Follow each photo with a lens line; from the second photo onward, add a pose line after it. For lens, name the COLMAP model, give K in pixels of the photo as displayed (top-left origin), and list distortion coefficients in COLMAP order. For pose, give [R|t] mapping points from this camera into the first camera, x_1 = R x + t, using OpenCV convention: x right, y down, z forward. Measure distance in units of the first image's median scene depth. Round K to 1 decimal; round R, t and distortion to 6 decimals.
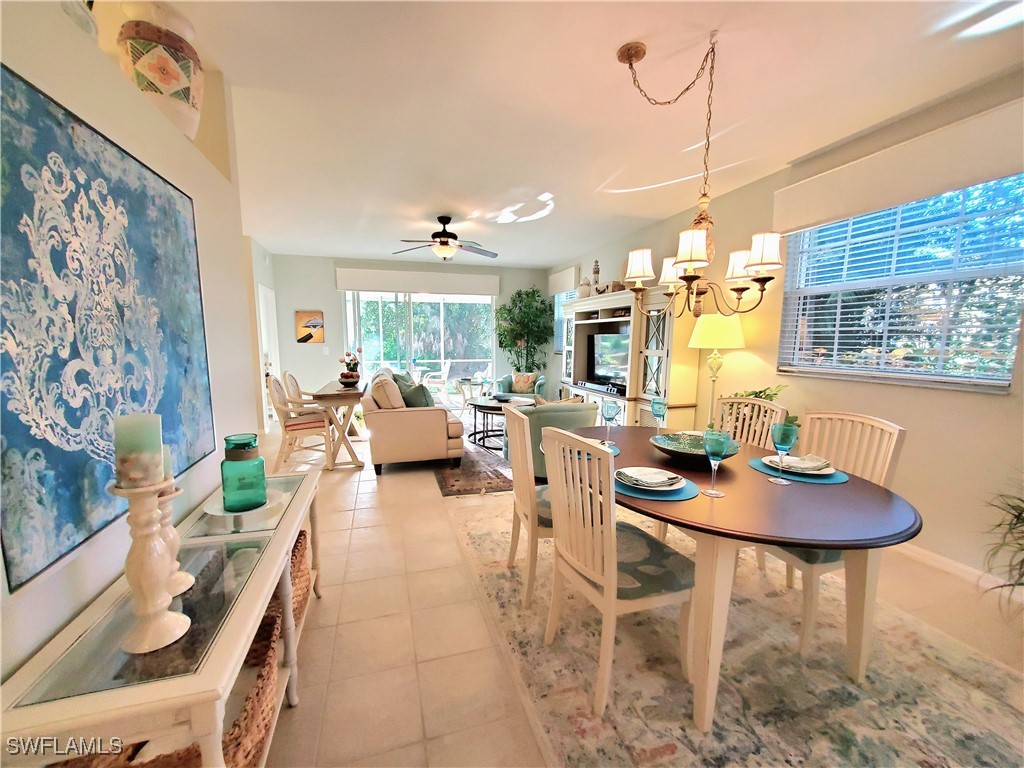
lens RADIAL K [[406.6, 0, 500.8], [0, 406.6, 392.1], [0, 0, 1]] dist [0.001310, -0.001942]
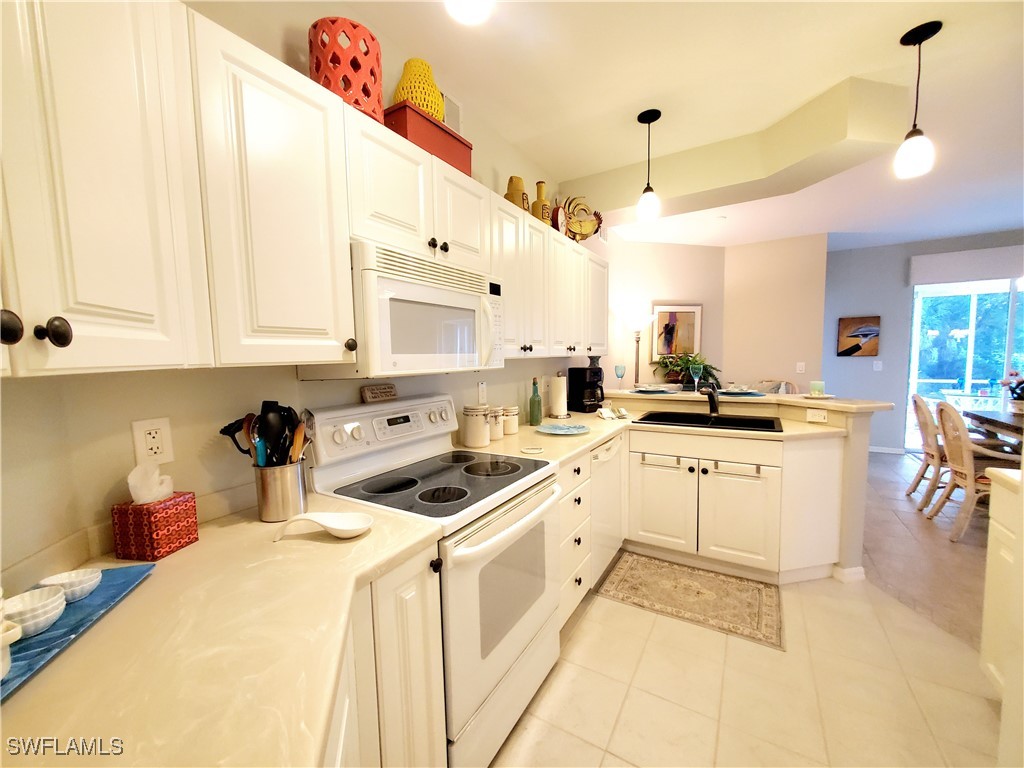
lens RADIAL K [[406.6, 0, 500.8], [0, 406.6, 392.1], [0, 0, 1]] dist [0.001310, -0.001942]
pose [[0.665325, 0.051484, -0.744776, -1.042471], [-0.075536, 0.997142, 0.001452, -0.001304], [0.742722, 0.055291, 0.667313, -0.130934]]
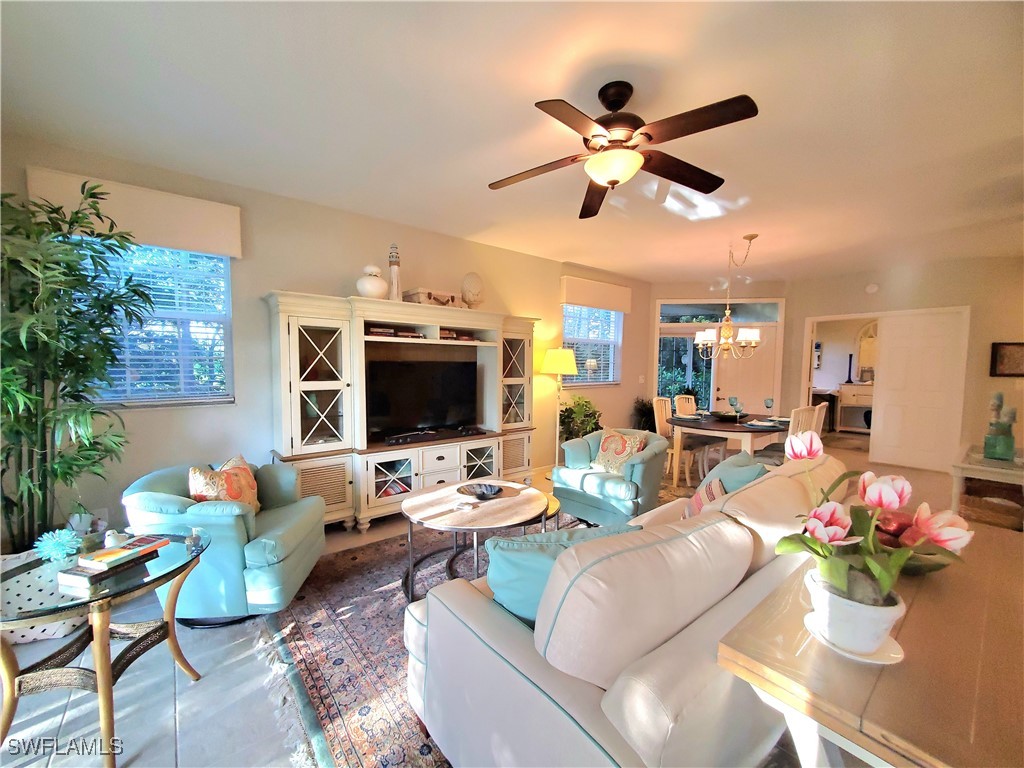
lens RADIAL K [[406.6, 0, 500.8], [0, 406.6, 392.1], [0, 0, 1]] dist [0.001310, -0.001942]
pose [[-0.382220, -0.069550, 0.921450, -1.078596], [0.110480, 0.986572, 0.120293, -0.386027], [-0.917443, 0.147781, -0.369403, 2.792448]]
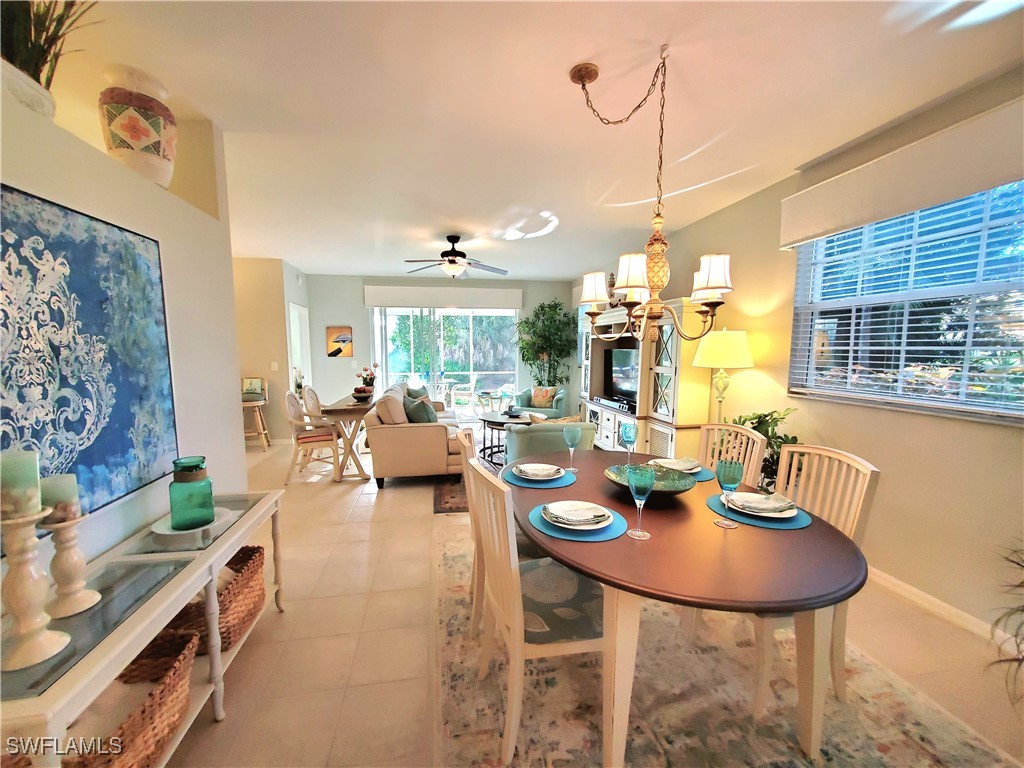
lens RADIAL K [[406.6, 0, 500.8], [0, 406.6, 392.1], [0, 0, 1]] dist [0.001310, -0.001942]
pose [[0.992997, 0.008886, -0.117801, 0.220287], [-0.011405, 0.999720, -0.020725, -0.040349], [0.117584, 0.021923, 0.992821, 0.017560]]
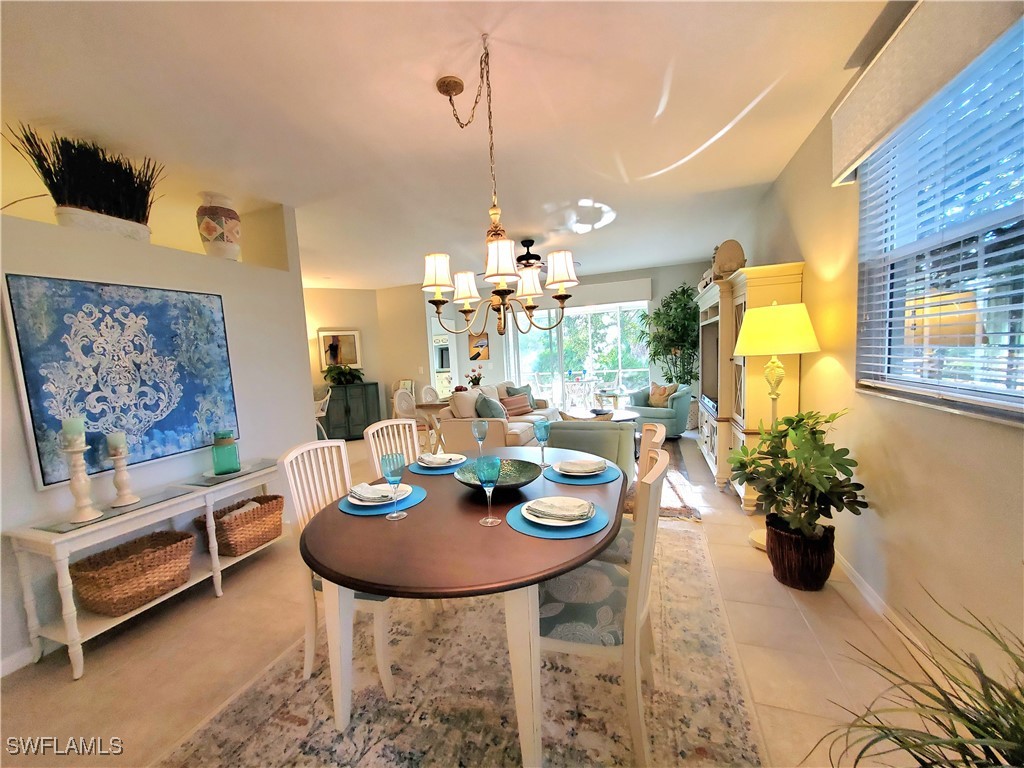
lens RADIAL K [[408.0, 0, 501.8], [0, 408.0, 391.6], [0, 0, 1]] dist [0.000886, 0.000151]
pose [[0.803165, 0.004993, -0.595735, 0.947754], [-0.016655, 0.999762, -0.014075, -0.038443], [0.595524, 0.021227, 0.803057, 0.229988]]
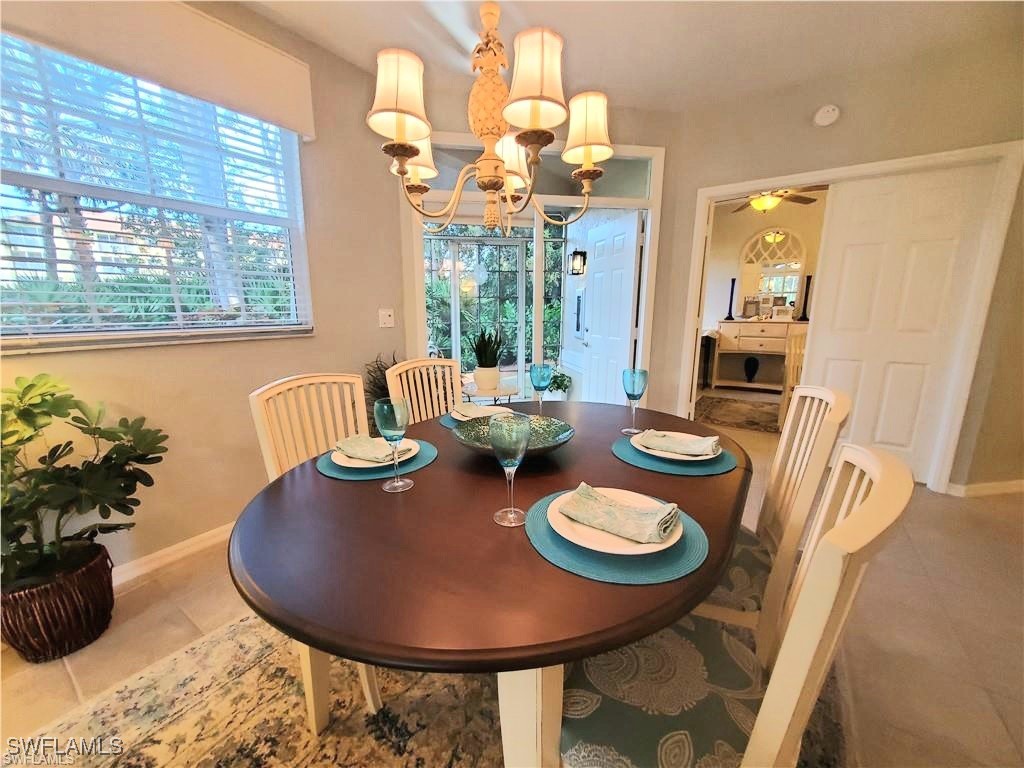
lens RADIAL K [[406.6, 0, 500.8], [0, 406.6, 392.1], [0, 0, 1]] dist [0.001310, -0.001942]
pose [[-0.622485, -0.161305, 0.765828, -0.026348], [0.099778, 0.954188, 0.282081, -0.112919], [-0.776245, 0.252003, -0.577873, 1.276076]]
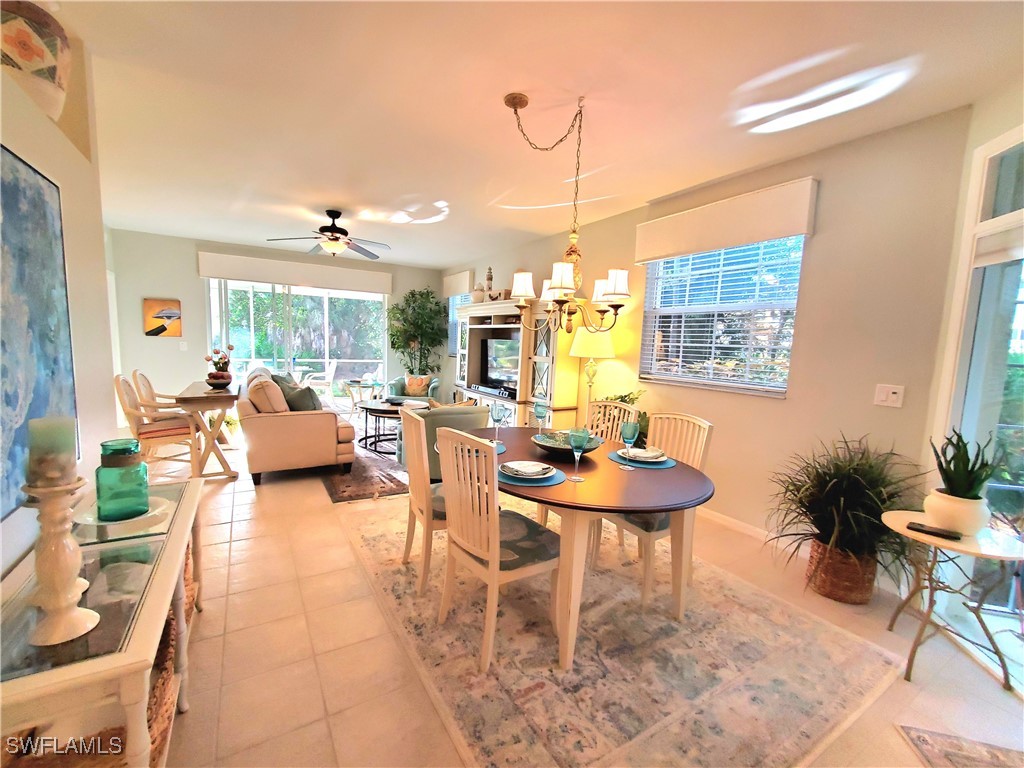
lens RADIAL K [[429.4, 0, 499.9], [0, 429.4, 391.8], [0, 0, 1]] dist [0.000437, -0.000839]
pose [[0.969039, 0.005295, 0.246851, -0.016906], [-0.003632, 0.999968, -0.007192, -0.003630], [-0.246881, 0.006072, 0.969027, -0.143850]]
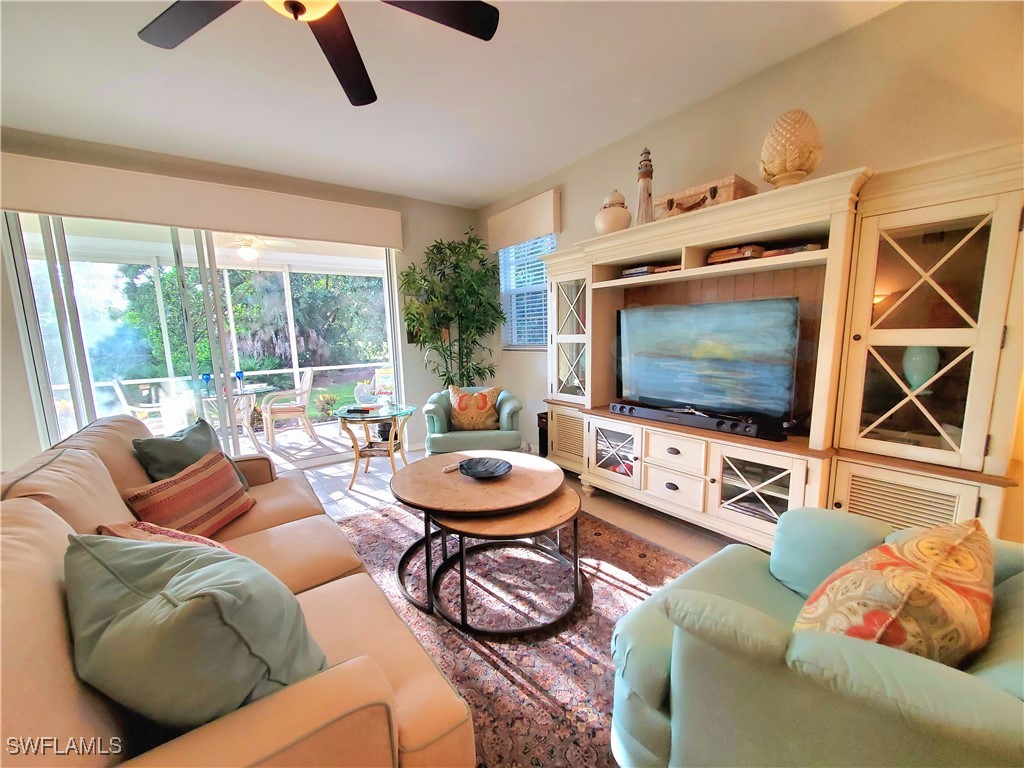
lens RADIAL K [[406.6, 0, 500.8], [0, 406.6, 392.1], [0, 0, 1]] dist [0.001310, -0.001942]
pose [[0.942644, -0.077315, 0.324721, -0.249568], [0.073794, 0.997004, 0.023164, -0.164035], [-0.325539, 0.002127, 0.945526, 1.520050]]
